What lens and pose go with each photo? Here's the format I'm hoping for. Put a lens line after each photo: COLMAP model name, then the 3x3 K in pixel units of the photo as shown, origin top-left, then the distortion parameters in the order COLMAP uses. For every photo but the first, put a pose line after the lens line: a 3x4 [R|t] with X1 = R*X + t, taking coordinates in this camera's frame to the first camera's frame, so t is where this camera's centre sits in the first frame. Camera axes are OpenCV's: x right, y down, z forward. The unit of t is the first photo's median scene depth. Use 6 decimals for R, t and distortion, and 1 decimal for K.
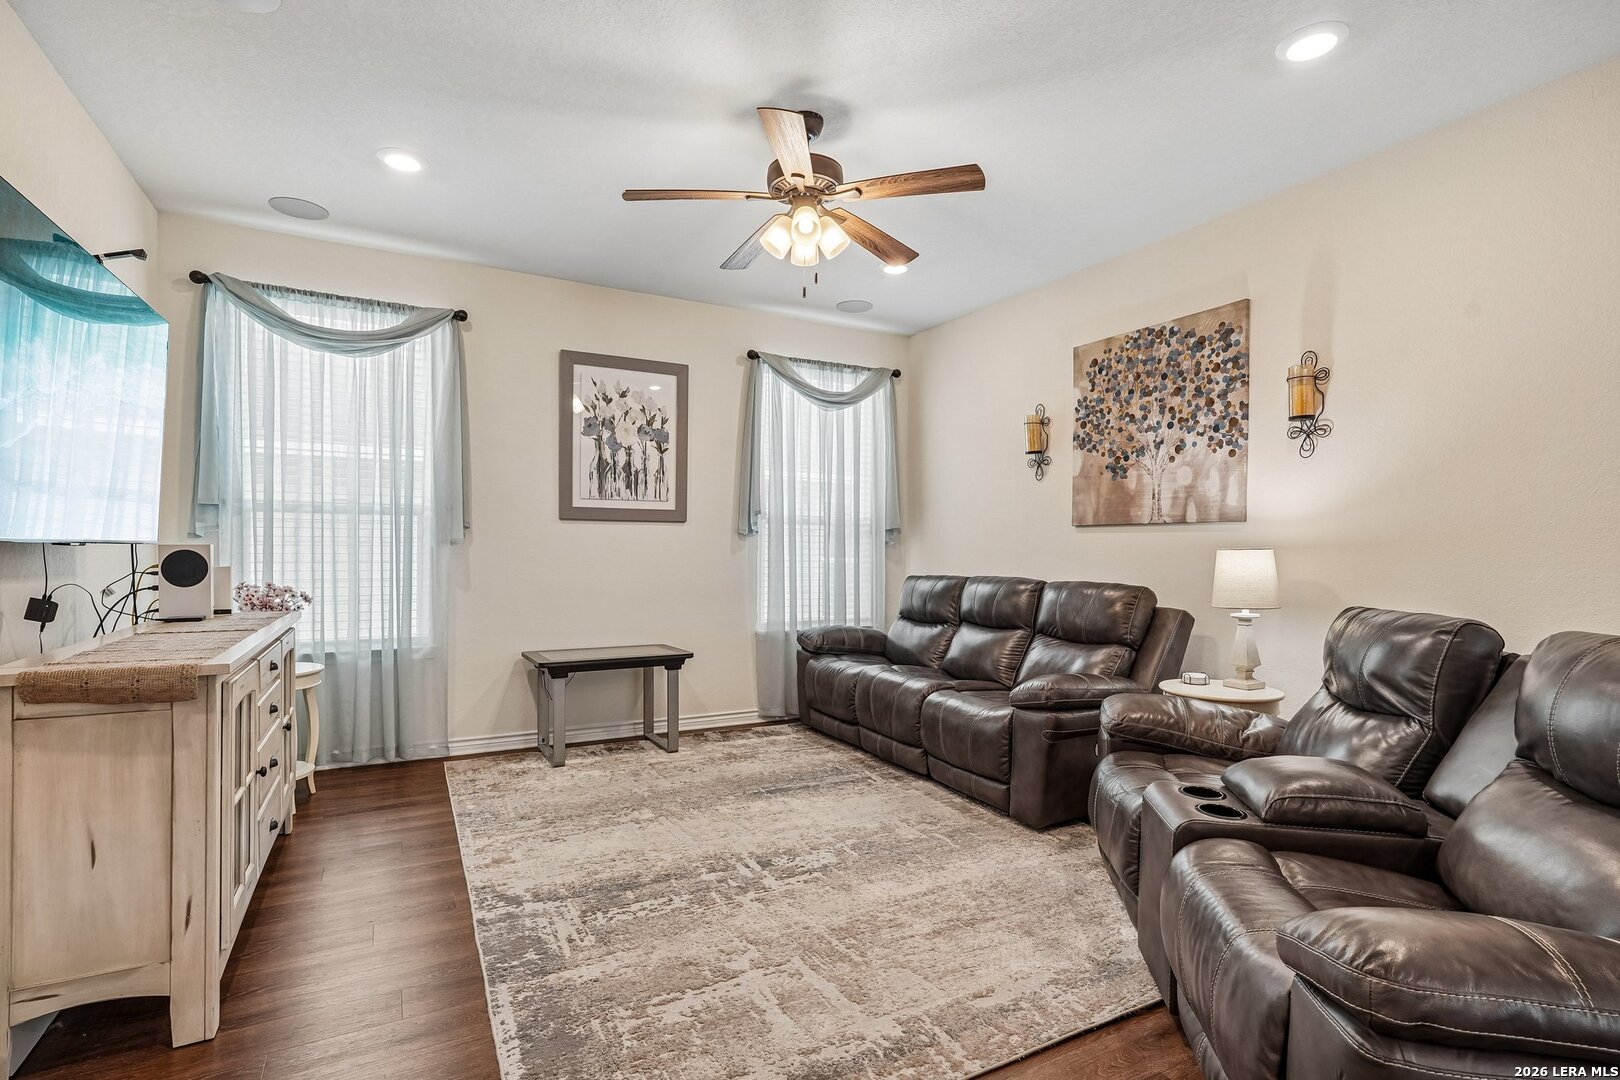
lens RADIAL K [[775.2, 0, 811.3], [0, 775.2, 555.9], [0, 0, 1]] dist [-0.014165, 0.014006]
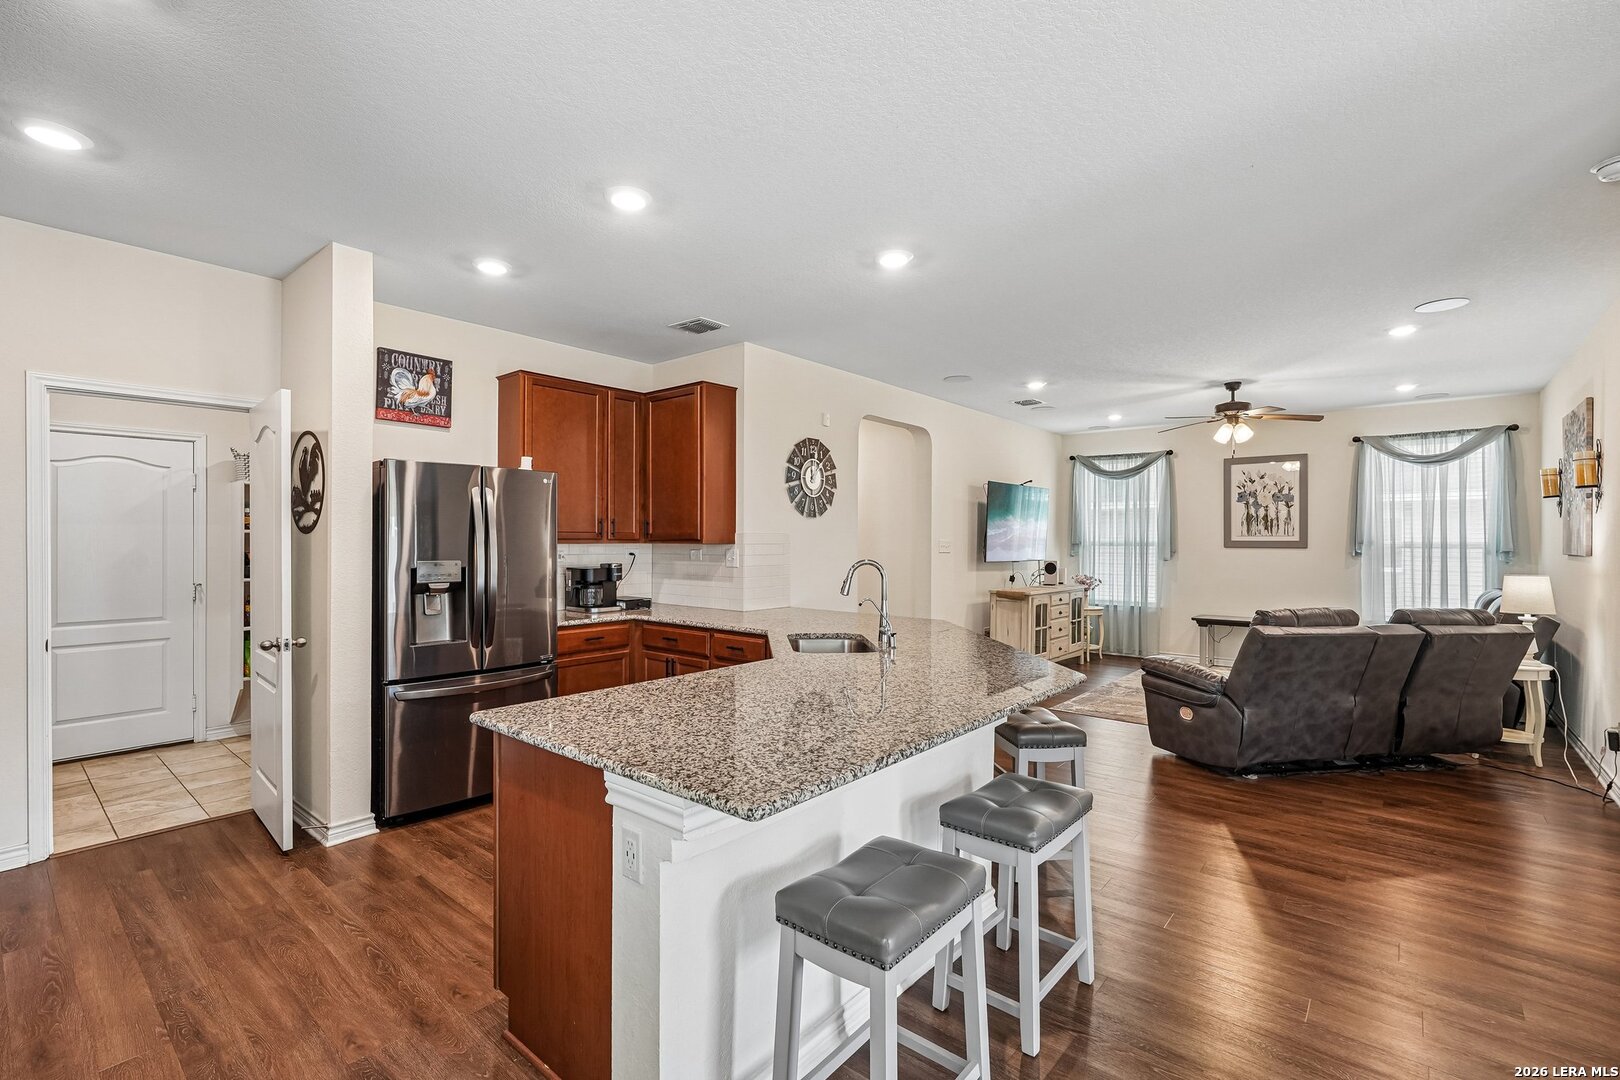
lens RADIAL K [[726.2, 0, 797.0], [0, 726.2, 537.2], [0, 0, 1]] dist [-0.020228, 0.009073]
pose [[0.356028, -0.010621, -0.934415, 1.098859], [-0.012255, 0.999796, -0.016033, -0.035316], [0.934395, 0.017159, 0.355825, -0.700771]]
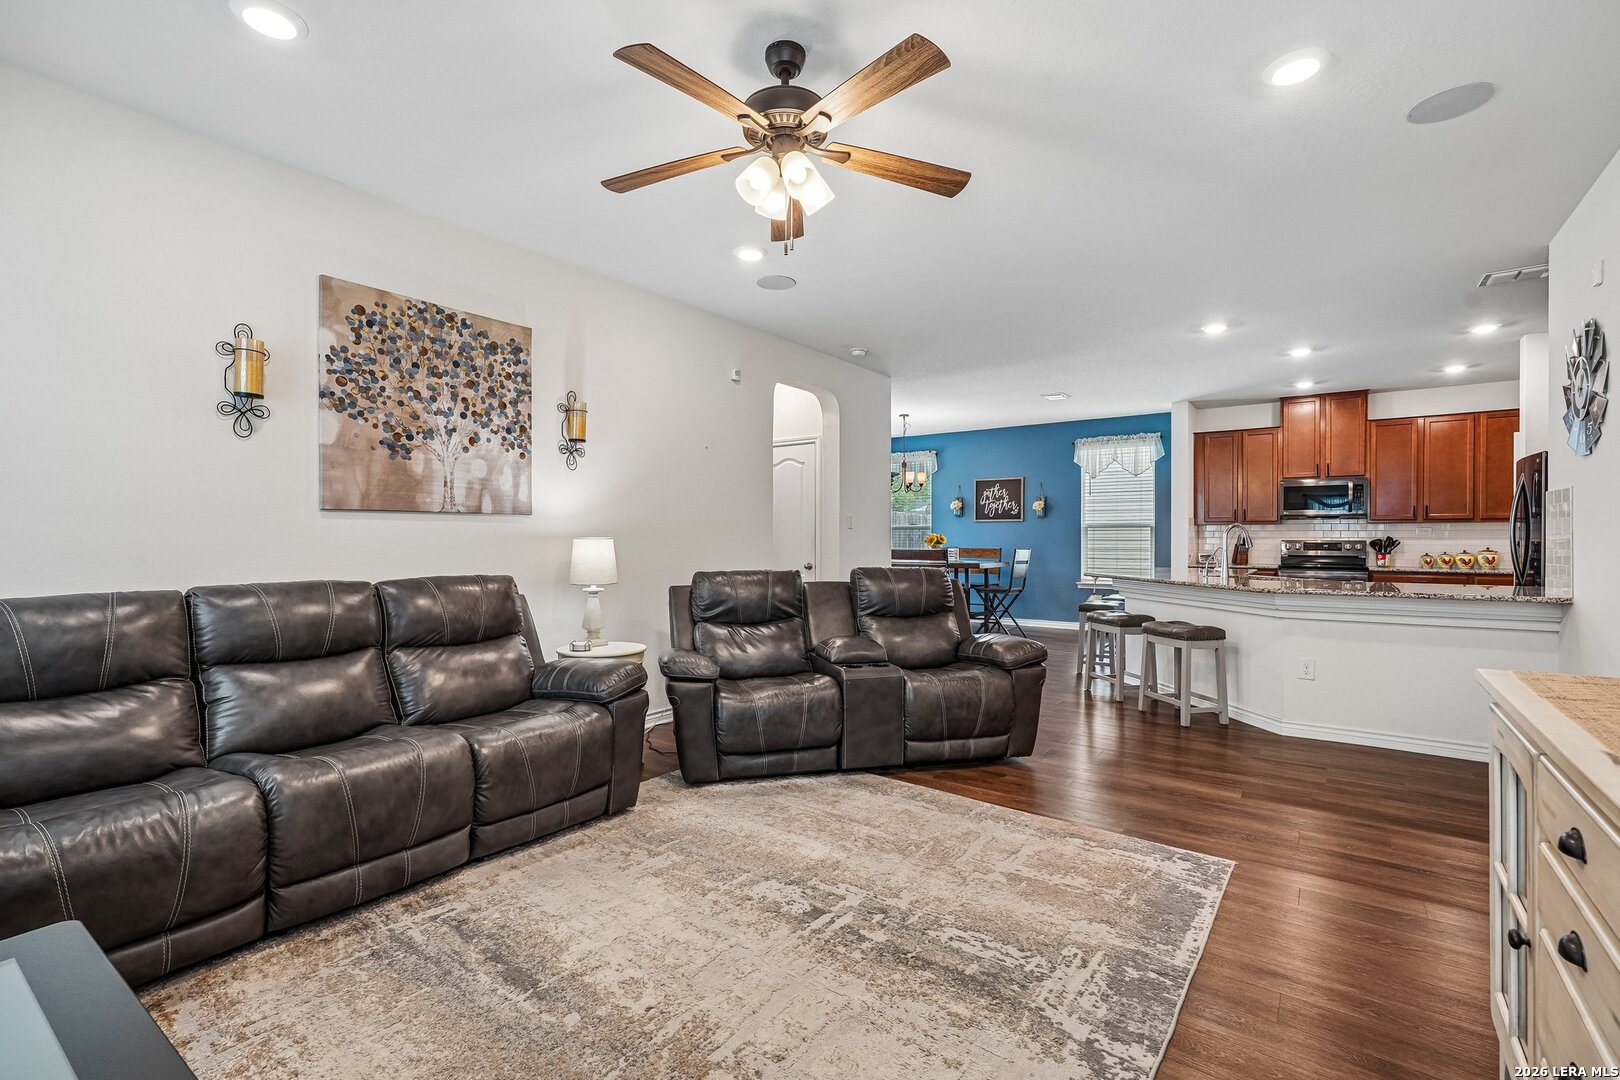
lens RADIAL K [[726.2, 0, 795.2], [0, 726.2, 543.5], [0, 0, 1]] dist [-0.020228, 0.009073]
pose [[-0.411586, -0.010723, 0.911308, -0.542127], [0.008447, 0.999843, 0.015579, -0.013150], [-0.911332, 0.014110, -0.411431, 0.948052]]
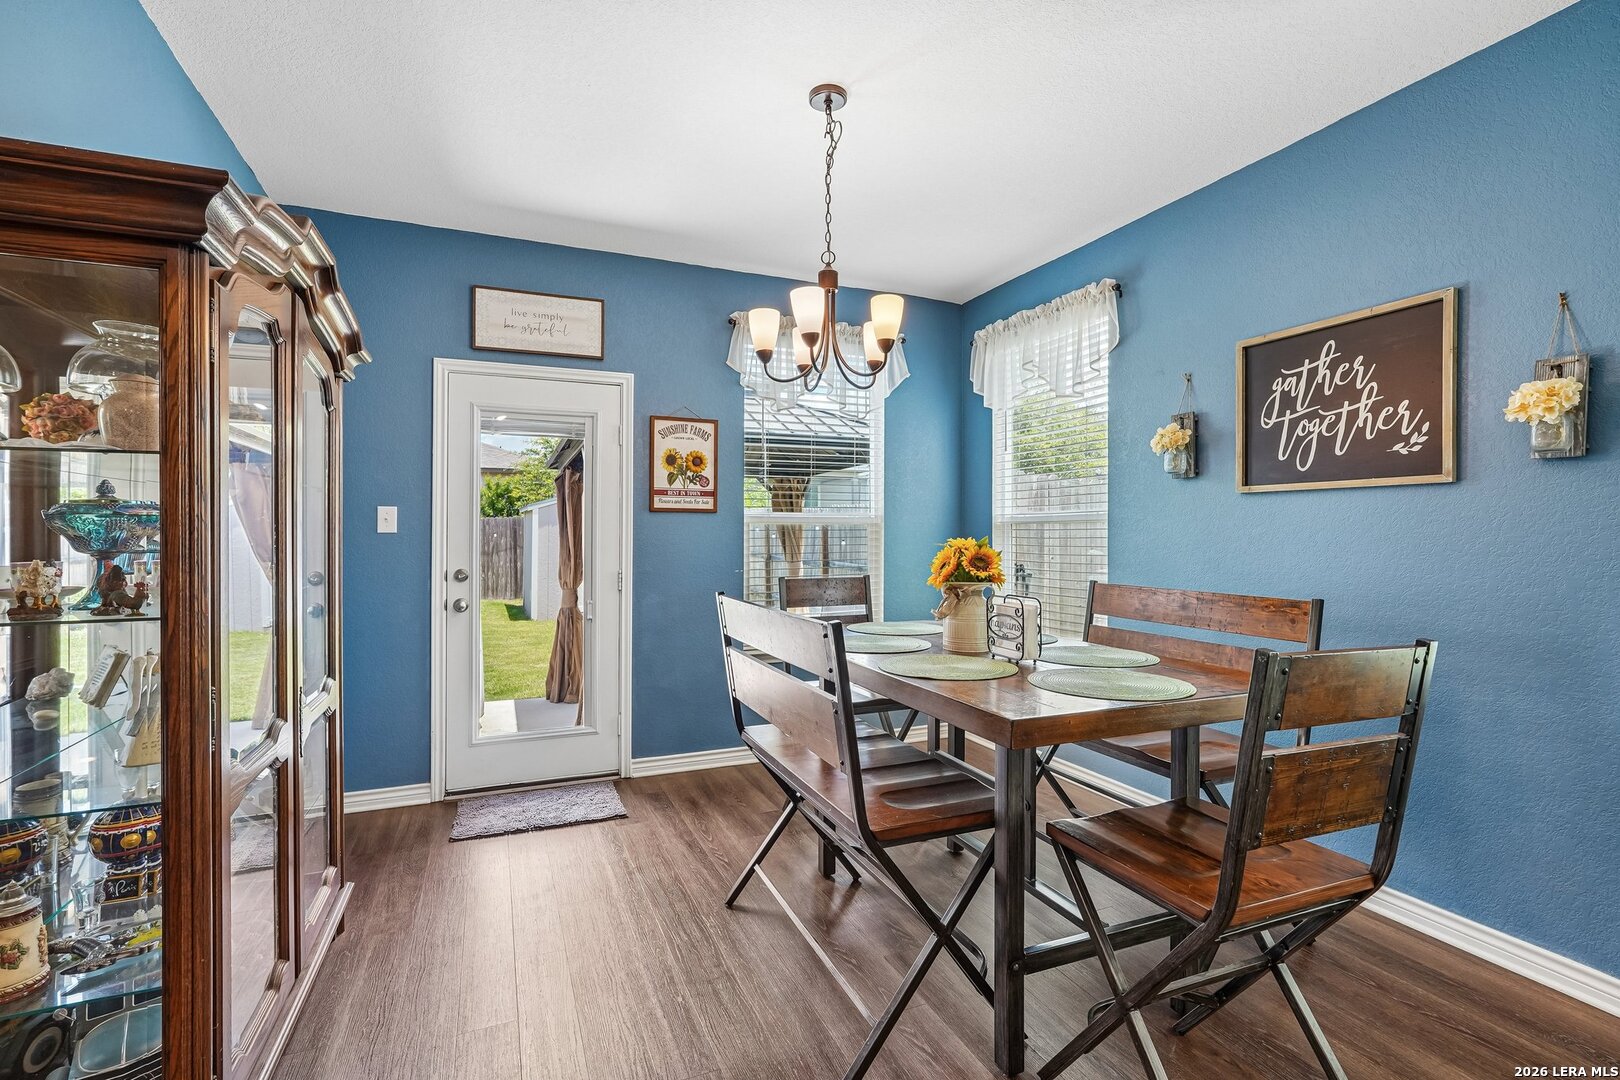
lens RADIAL K [[726.2, 0, 803.2], [0, 726.2, 528.6], [0, 0, 1]] dist [-0.020228, 0.009073]
pose [[0.096624, 0.000916, 0.995321, 0.788677], [0.012820, 0.999915, -0.002164, -0.012309], [-0.995238, 0.012969, 0.096604, -0.332146]]
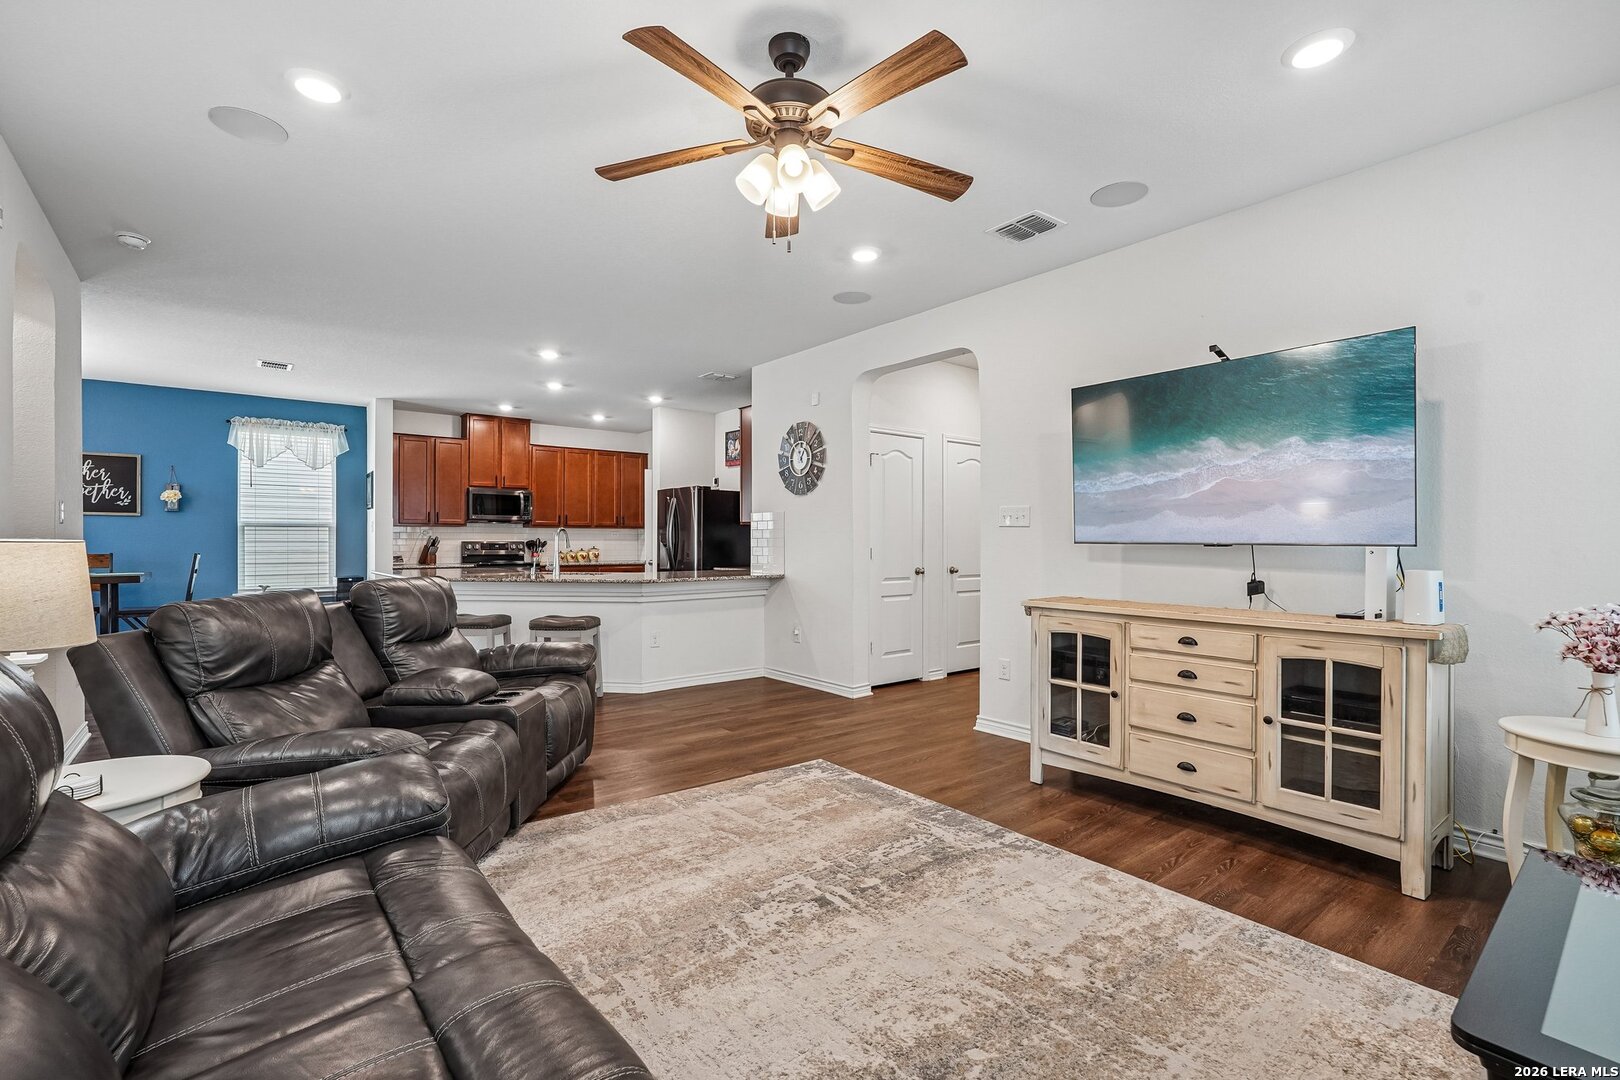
lens RADIAL K [[726.2, 0, 806.5], [0, 726.2, 549.5], [0, 0, 1]] dist [-0.020228, 0.009073]
pose [[-0.984296, -0.005996, -0.176426, 0.077043], [-0.010231, 0.999681, 0.023103, -0.017781], [0.176231, 0.024545, -0.984043, 1.276451]]
